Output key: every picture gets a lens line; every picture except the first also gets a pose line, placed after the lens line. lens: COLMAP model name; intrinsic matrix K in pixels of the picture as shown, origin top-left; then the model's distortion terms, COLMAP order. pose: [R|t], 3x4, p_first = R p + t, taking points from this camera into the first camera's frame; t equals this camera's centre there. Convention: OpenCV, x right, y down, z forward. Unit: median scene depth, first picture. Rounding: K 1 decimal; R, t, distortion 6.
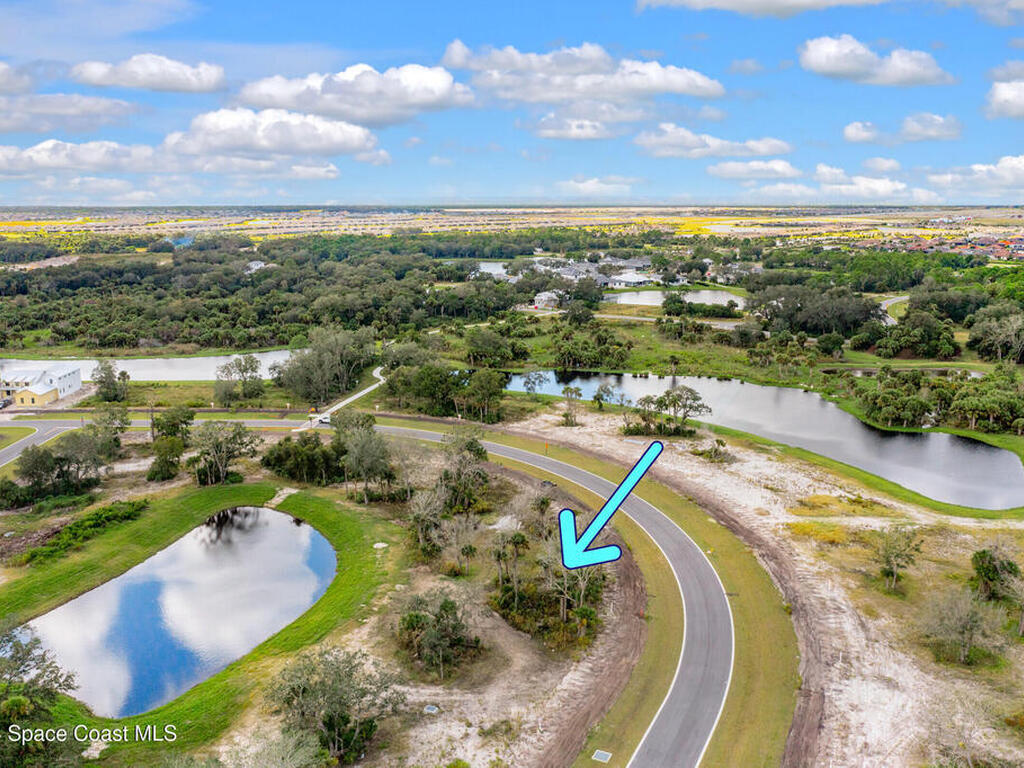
lens RADIAL K [[902.4, 0, 512.7], [0, 902.4, 381.3], [0, 0, 1]] dist [-0.018876, 0.006423]
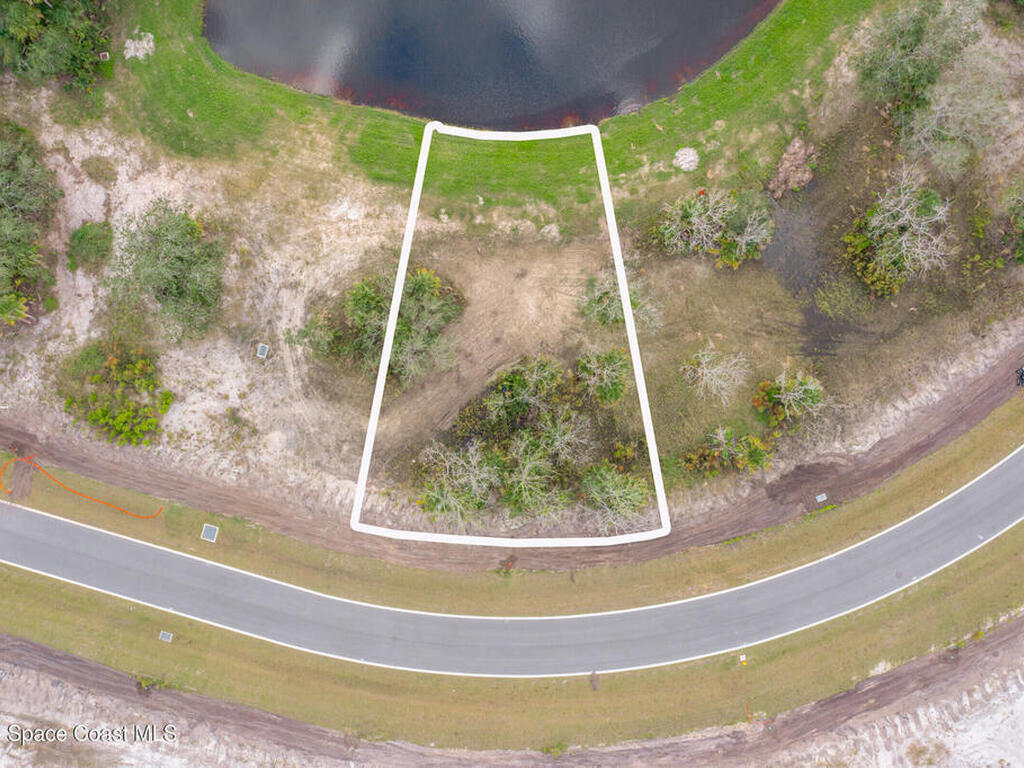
lens RADIAL K [[902.4, 0, 512.0], [0, 902.4, 384.3], [0, 0, 1]] dist [-0.018876, 0.006423]
pose [[0.164271, 0.986398, 0.005841, -0.008877], [-0.183059, 0.024666, 0.982793, -0.309173], [0.969280, -0.162514, 0.184621, 0.534138]]
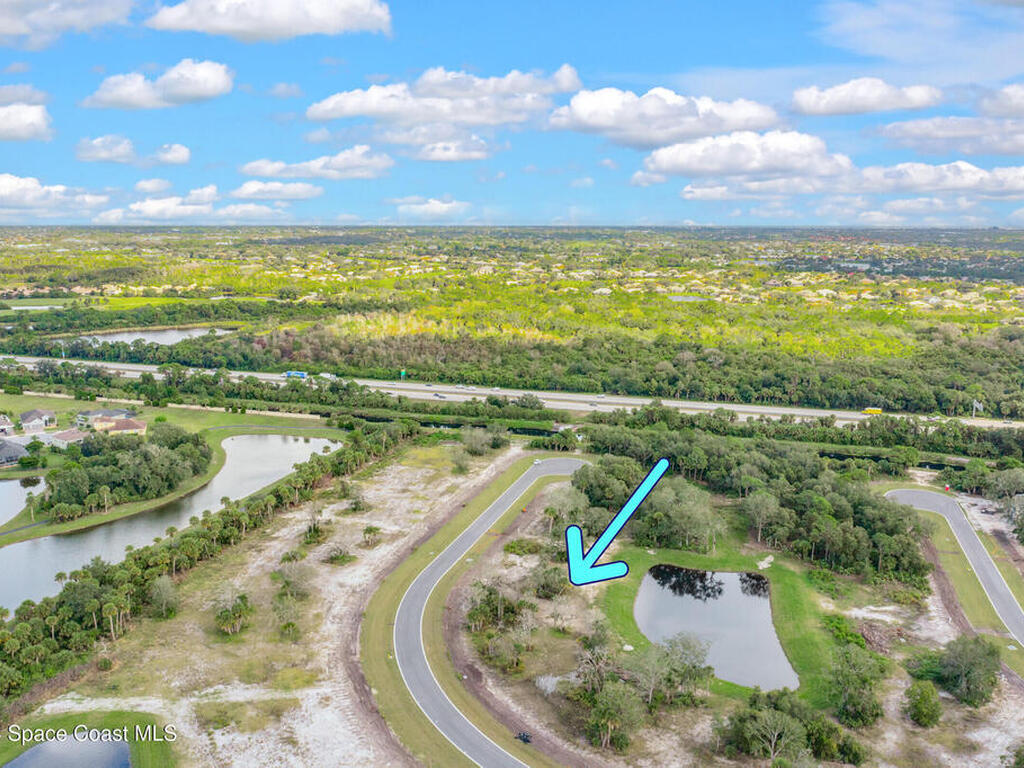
lens RADIAL K [[902.4, 0, 511.4], [0, 902.4, 384.0], [0, 0, 1]] dist [-0.018876, 0.006423]
pose [[-0.990815, 0.026281, -0.132647, 0.147528], [-0.027096, 0.922452, 0.385159, -0.521275], [0.132483, 0.385216, -0.913267, 1.513817]]
